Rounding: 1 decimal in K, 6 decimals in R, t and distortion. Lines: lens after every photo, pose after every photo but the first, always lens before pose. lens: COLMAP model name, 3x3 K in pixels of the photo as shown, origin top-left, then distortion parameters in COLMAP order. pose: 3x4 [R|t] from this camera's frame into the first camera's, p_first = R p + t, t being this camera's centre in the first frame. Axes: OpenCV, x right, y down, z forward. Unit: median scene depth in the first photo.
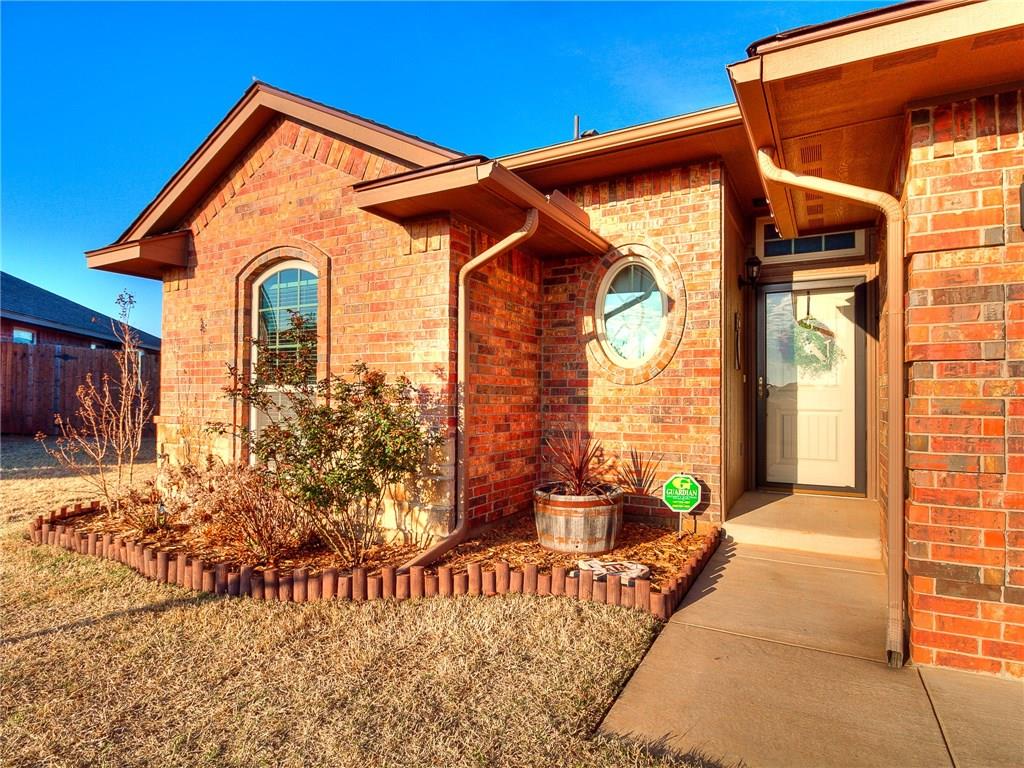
lens RADIAL K [[590.0, 0, 516.0], [0, 590.0, 378.8], [0, 0, 1]] dist [-0.007525, -0.002299]
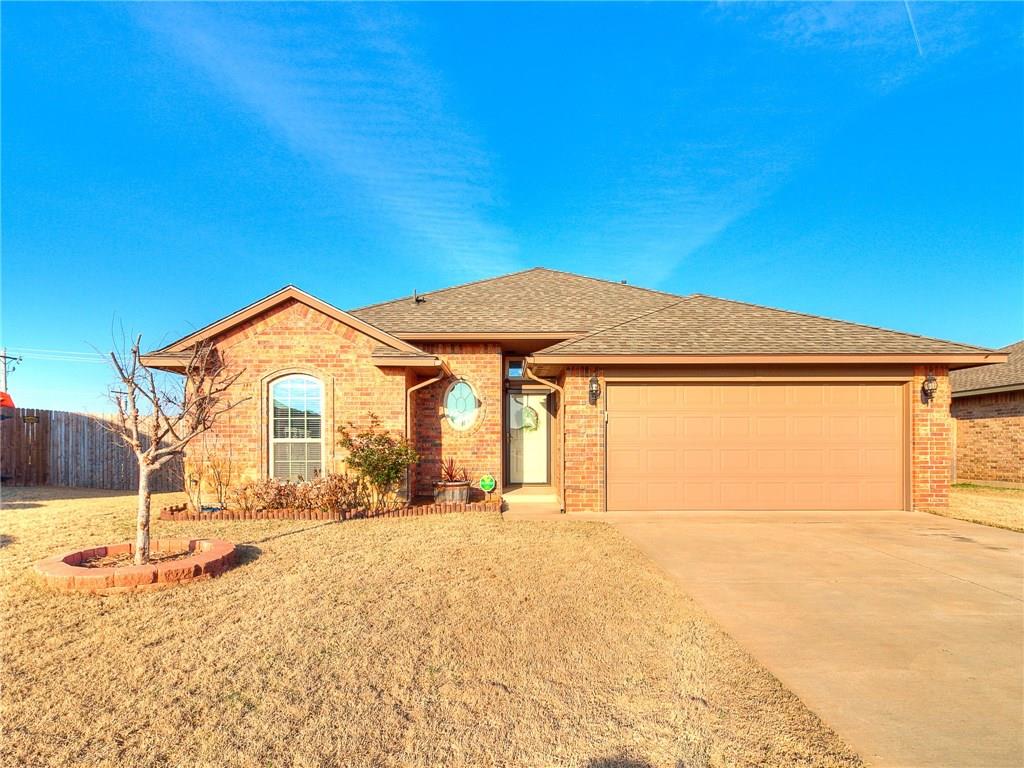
lens RADIAL K [[536.5, 0, 512.9], [0, 536.5, 387.0], [0, 0, 1]] dist [-0.011483, -0.000272]
pose [[0.885245, 0.040826, 0.463329, -0.604487], [-0.007075, 0.997207, -0.074351, -0.034046], [-0.465070, 0.062540, 0.883062, -0.929288]]
